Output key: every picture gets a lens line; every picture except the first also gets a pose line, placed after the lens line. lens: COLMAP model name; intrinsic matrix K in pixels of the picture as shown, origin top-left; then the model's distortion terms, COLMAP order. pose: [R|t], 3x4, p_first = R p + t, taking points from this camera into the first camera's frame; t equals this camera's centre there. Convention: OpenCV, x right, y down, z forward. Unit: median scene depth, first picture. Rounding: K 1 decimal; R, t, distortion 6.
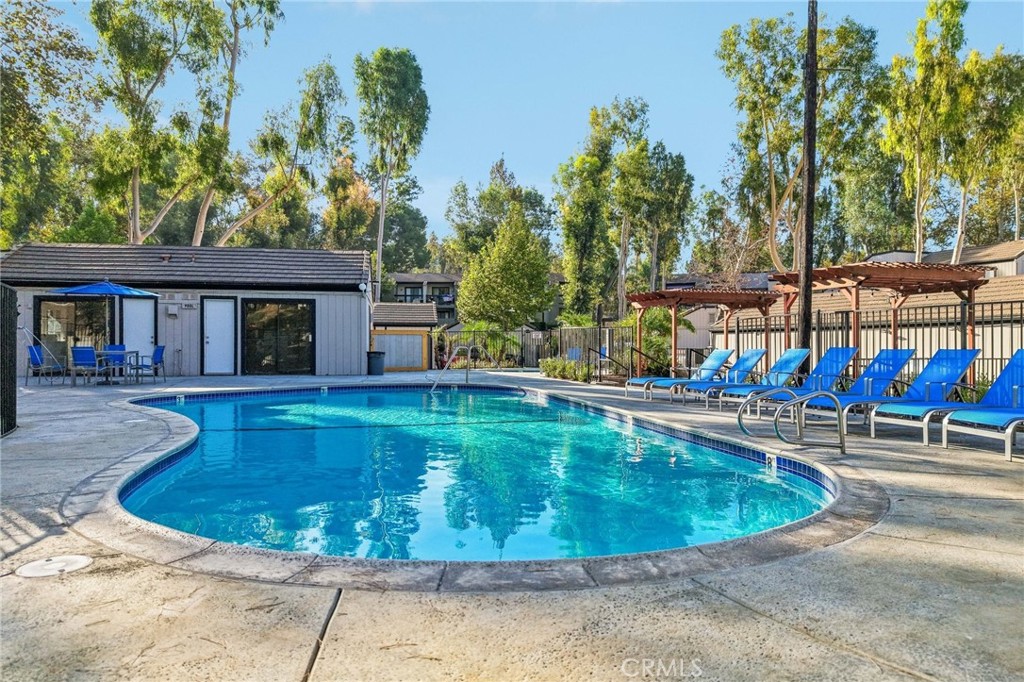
lens RADIAL K [[703.1, 0, 512.6], [0, 703.1, 353.5], [0, 0, 1]] dist [0.024897, -0.002877]
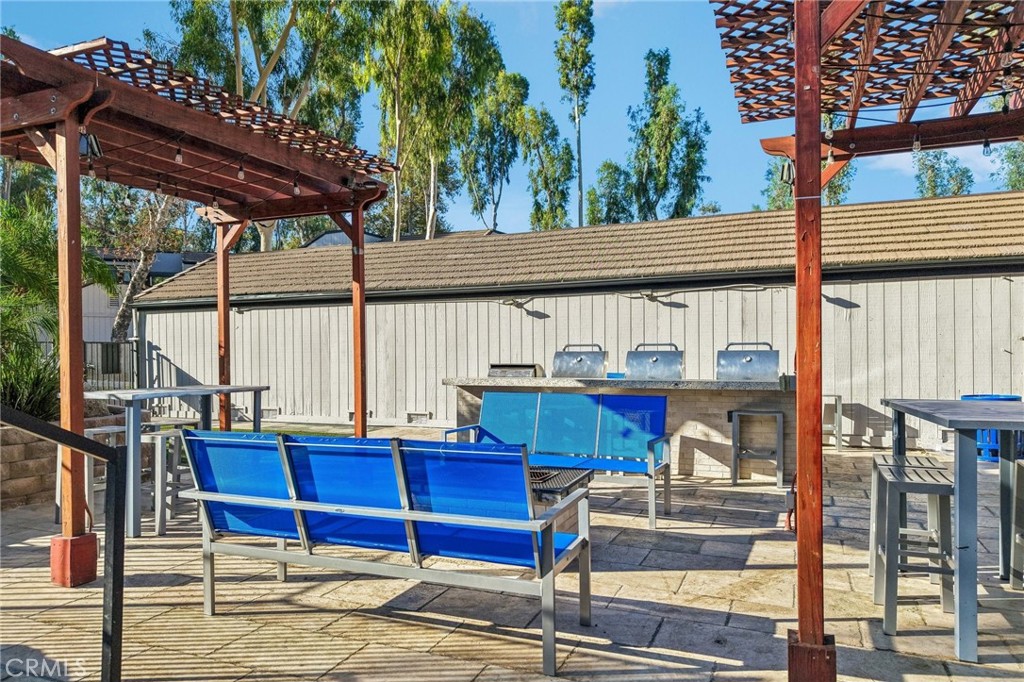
lens RADIAL K [[703.1, 0, 512.6], [0, 703.1, 353.5], [0, 0, 1]] dist [0.024897, -0.002877]
pose [[0.687987, -0.013923, 0.725590, 0.072602], [0.019504, 0.999810, 0.000692, 0.004811], [-0.725461, 0.013676, 0.688127, 0.333122]]
